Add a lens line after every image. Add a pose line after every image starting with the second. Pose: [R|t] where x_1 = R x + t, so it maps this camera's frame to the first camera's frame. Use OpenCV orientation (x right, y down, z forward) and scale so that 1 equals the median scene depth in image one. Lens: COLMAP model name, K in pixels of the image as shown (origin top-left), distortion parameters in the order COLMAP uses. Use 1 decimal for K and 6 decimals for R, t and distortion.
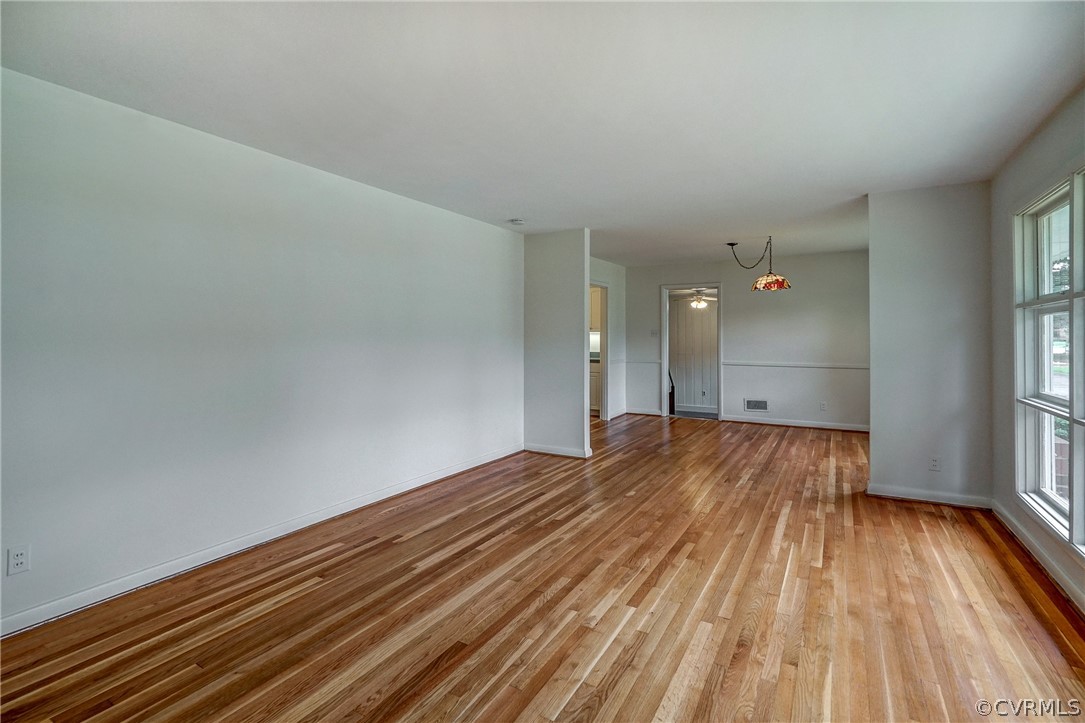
lens RADIAL K [[512.2, 0, 556.0], [0, 512.2, 329.5], [0, 0, 1]] dist [-0.004490, 0.002403]
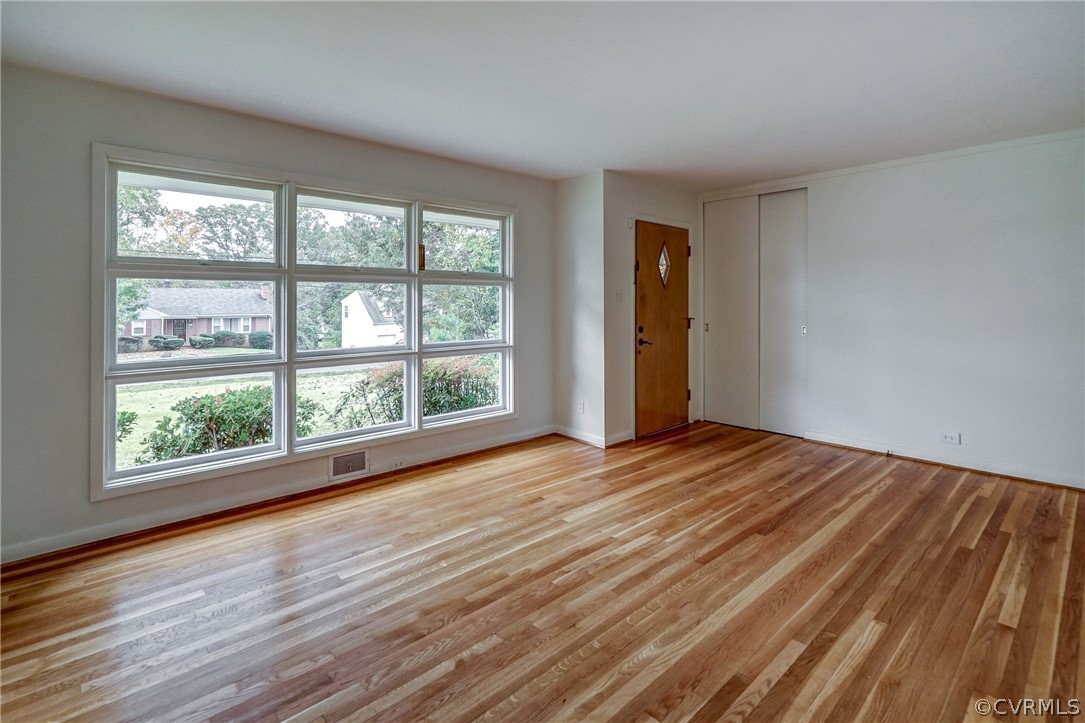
lens RADIAL K [[512.2, 0, 557.0], [0, 512.2, 311.5], [0, 0, 1]] dist [-0.004490, 0.002403]
pose [[-0.952010, -0.003028, 0.306051, -0.057437], [-0.001200, 0.999980, 0.006162, 0.025309], [-0.306064, 0.005499, -0.951995, 1.602188]]
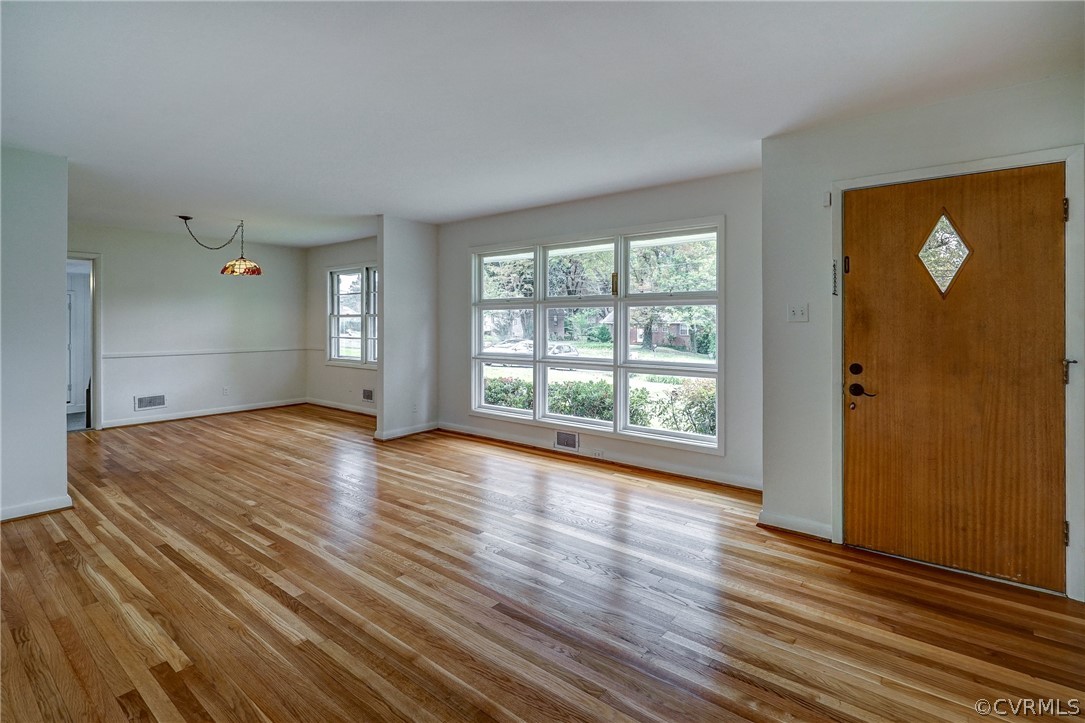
lens RADIAL K [[512.2, 0, 540.3], [0, 512.2, 321.4], [0, 0, 1]] dist [-0.004490, 0.002403]
pose [[0.163972, -0.000084, 0.986465, -0.822988], [-0.010736, 0.999941, 0.001869, 0.007336], [-0.986407, -0.010897, 0.163961, 0.491682]]
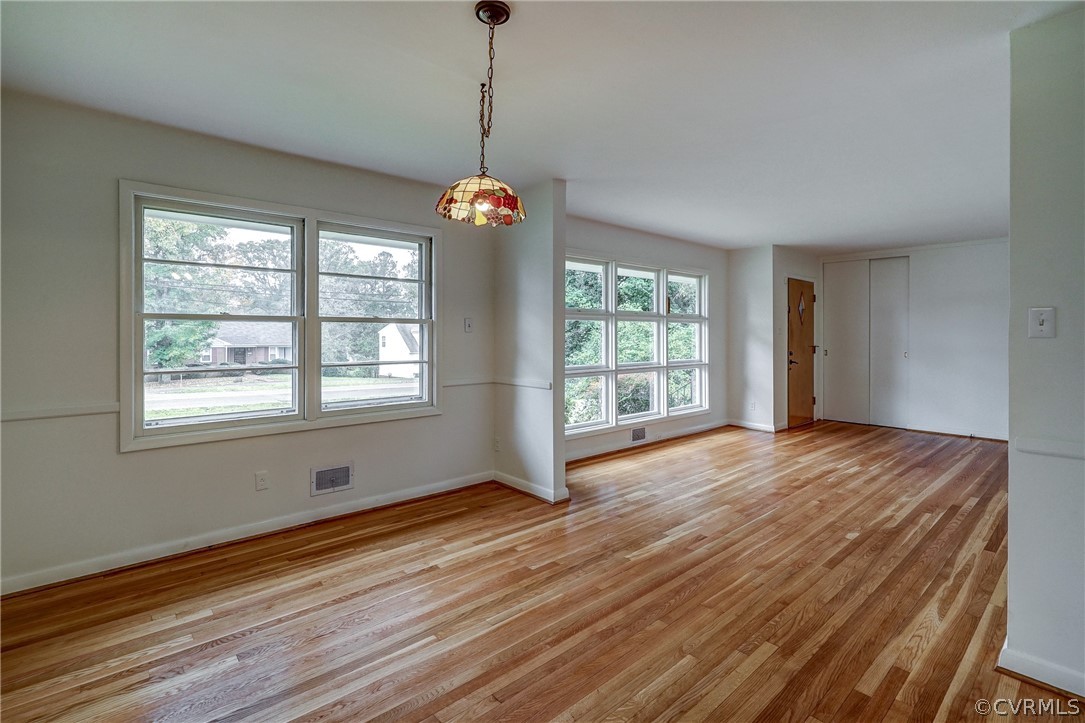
lens RADIAL K [[512.2, 0, 542.8], [0, 512.2, 335.5], [0, 0, 1]] dist [-0.004490, 0.002403]
pose [[-0.946141, -0.002699, 0.323743, 0.442575], [-0.005639, 0.999951, -0.008144, 0.035414], [-0.323705, -0.009530, -0.946110, 2.463553]]
